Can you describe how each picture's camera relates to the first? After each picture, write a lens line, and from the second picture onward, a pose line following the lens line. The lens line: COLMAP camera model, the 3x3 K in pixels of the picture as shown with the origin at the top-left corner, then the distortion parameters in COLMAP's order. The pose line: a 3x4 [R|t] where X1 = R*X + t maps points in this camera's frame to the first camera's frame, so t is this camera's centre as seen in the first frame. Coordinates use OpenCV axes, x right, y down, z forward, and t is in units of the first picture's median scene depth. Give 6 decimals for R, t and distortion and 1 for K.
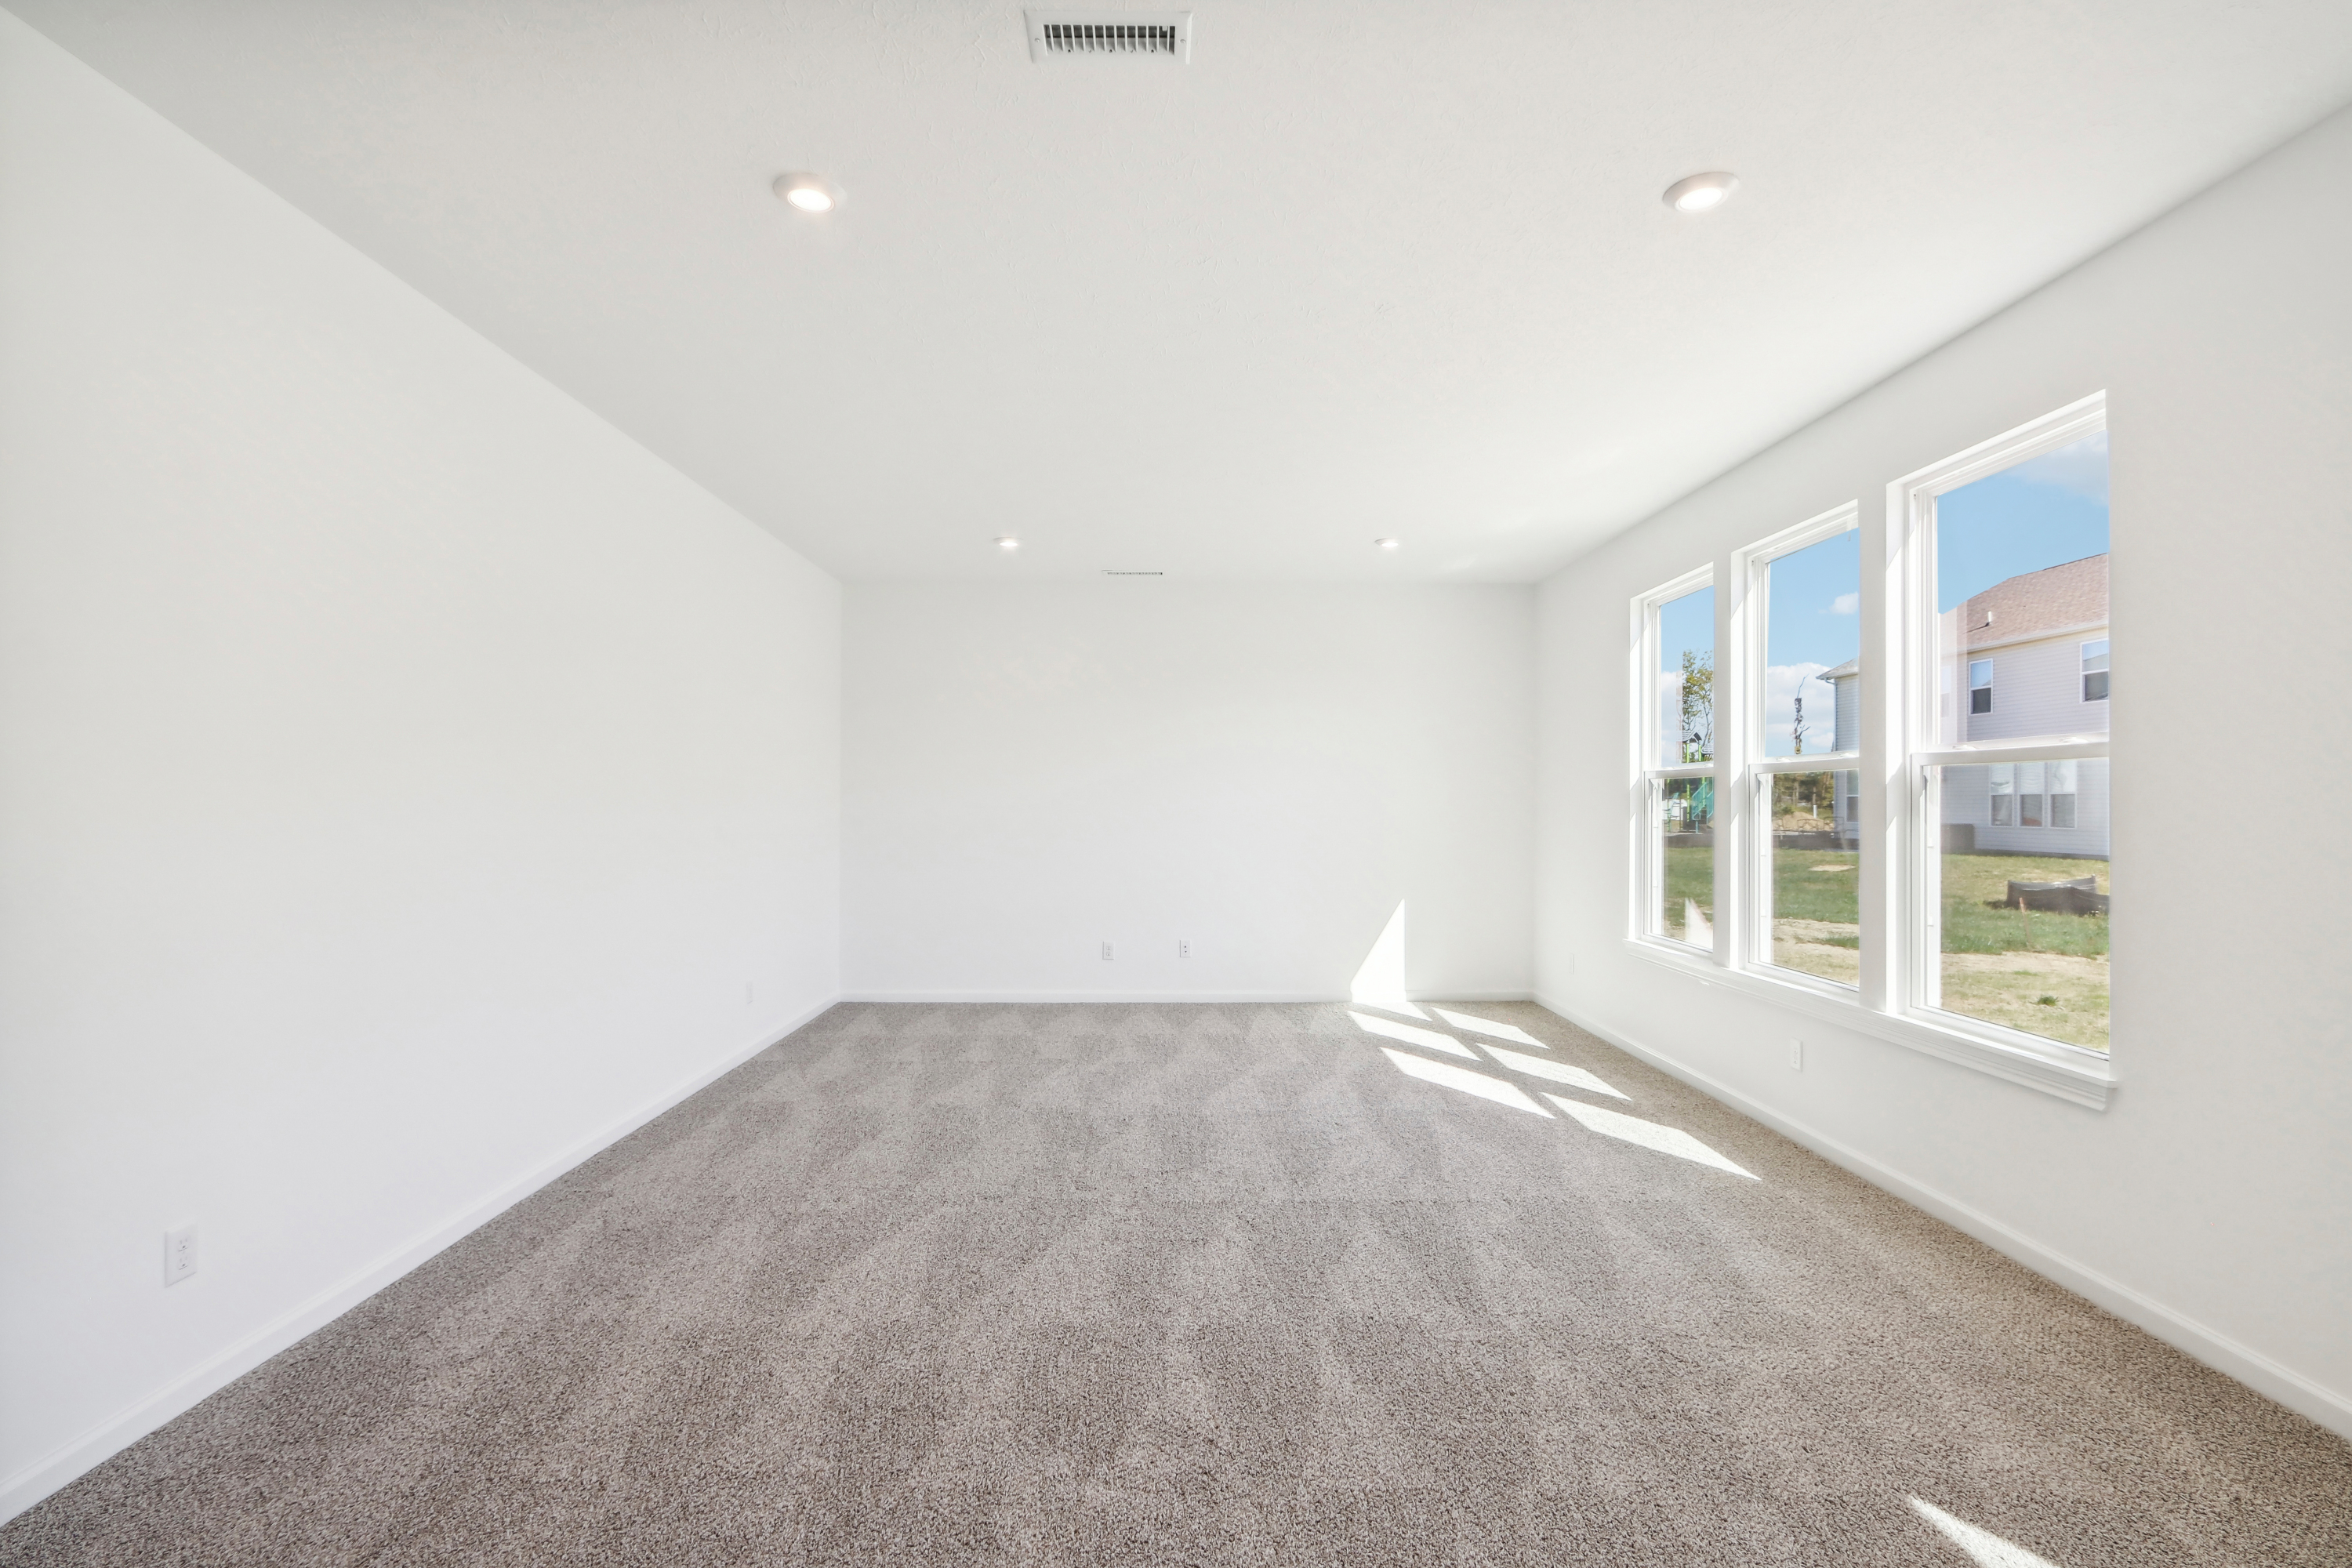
lens RADIAL K [[1107.5, 0, 1158.7], [0, 1107.5, 792.6], [0, 0, 1]] dist [-0.019292, 0.001132]
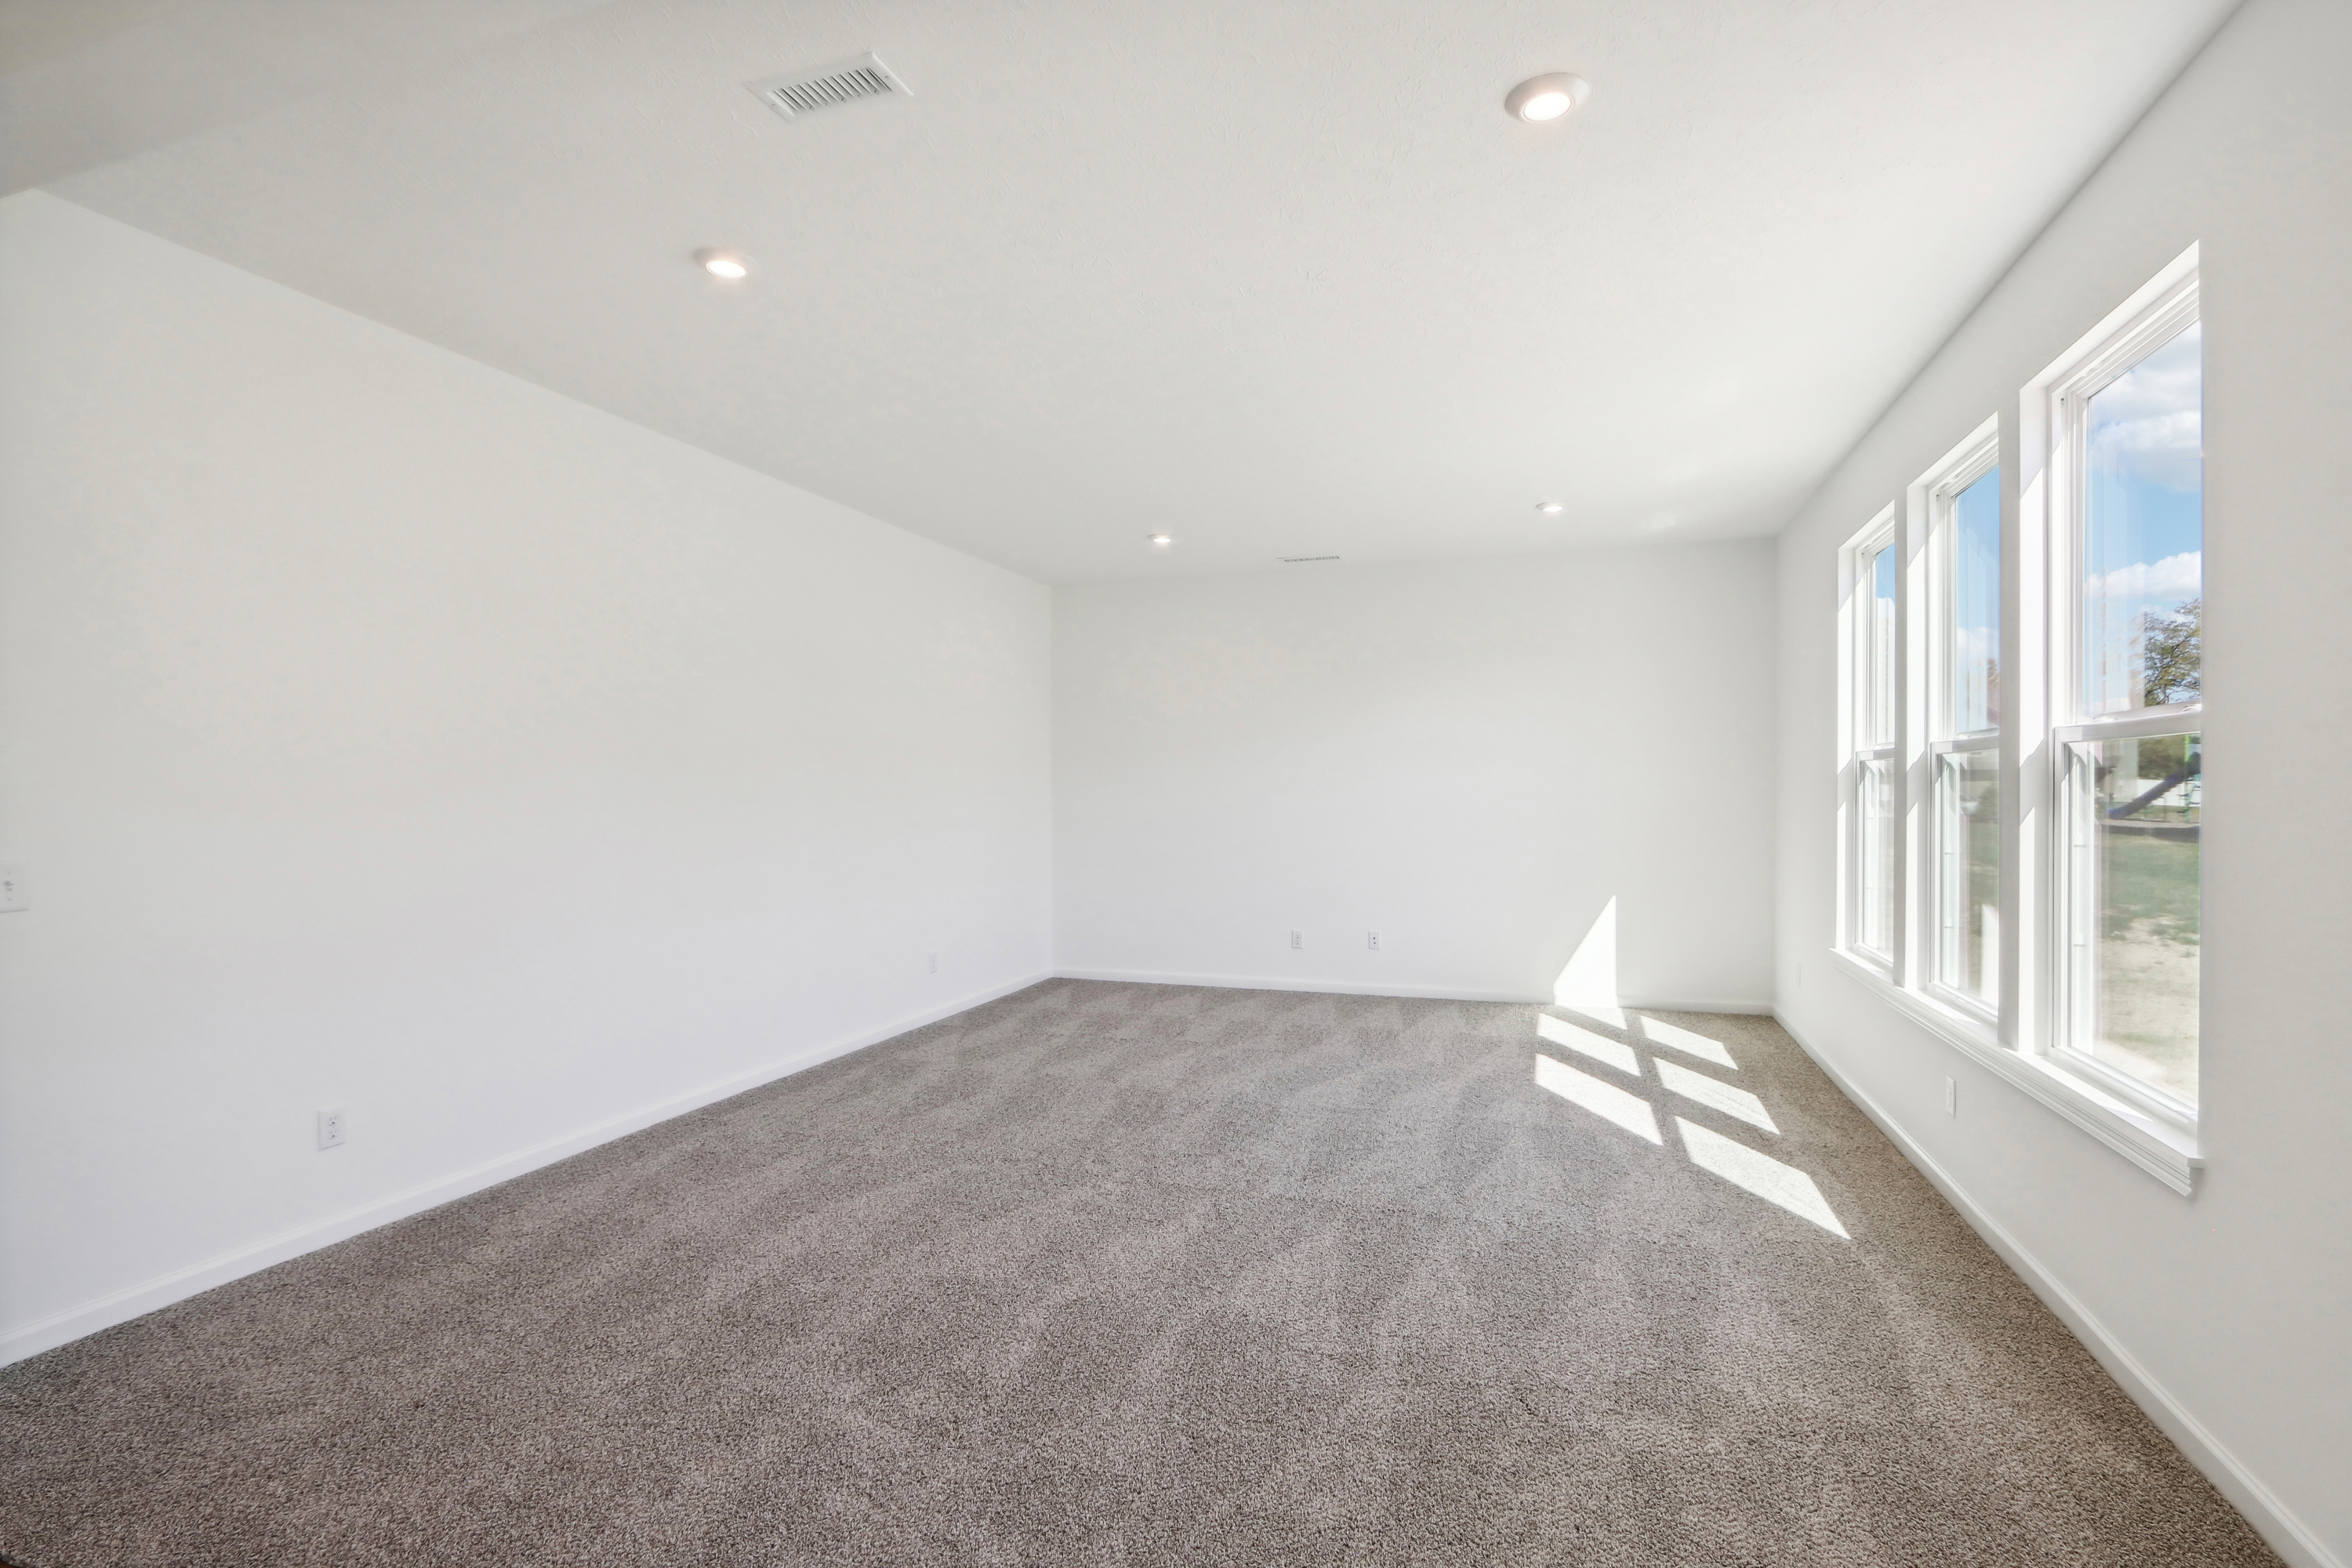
lens RADIAL K [[1107.5, 0, 1161.4], [0, 1107.5, 801.8], [0, 0, 1]] dist [-0.019292, 0.001132]
pose [[0.941991, -0.000838, -0.335637, 0.332542], [0.007626, 0.999792, 0.018906, -0.002014], [0.335552, -0.020369, 0.941802, 0.039678]]
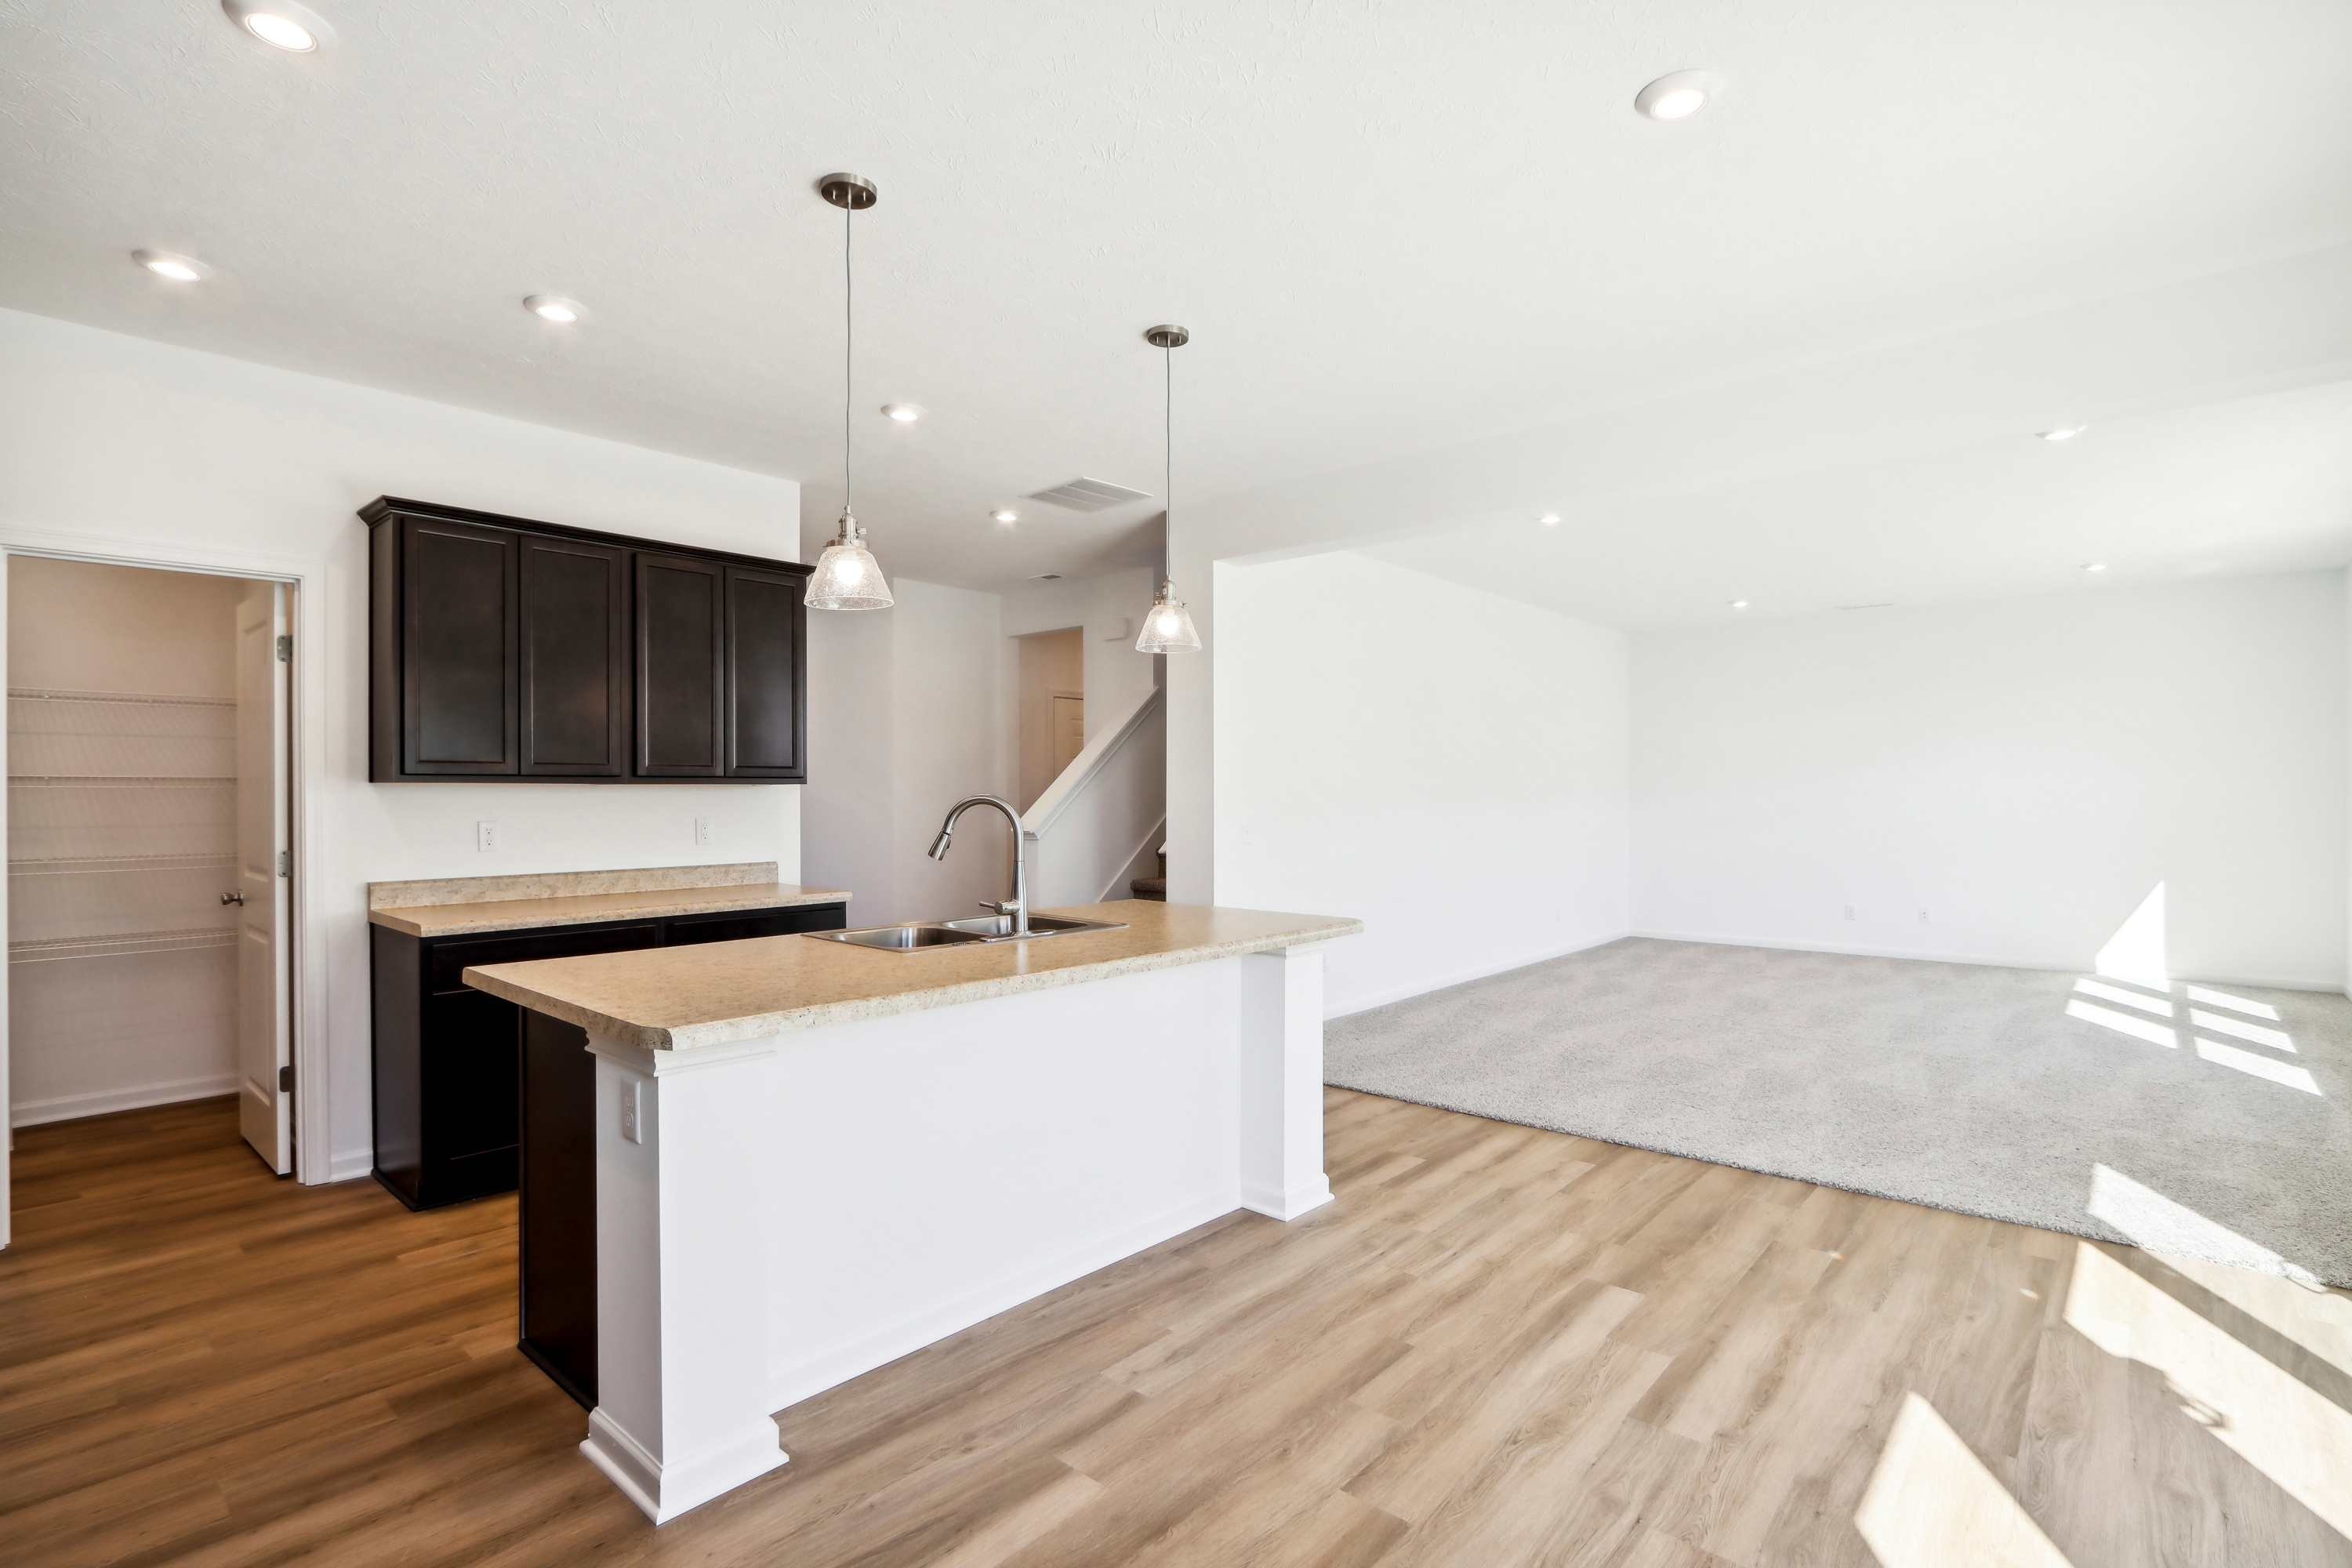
lens RADIAL K [[1107.5, 0, 1177.0], [0, 1107.5, 775.3], [0, 0, 1]] dist [-0.019292, 0.001132]
pose [[0.746656, -0.010091, -0.665134, 0.398603], [0.006182, 0.999947, -0.008231, -0.008238], [0.665181, 0.002034, 0.746679, -0.778375]]
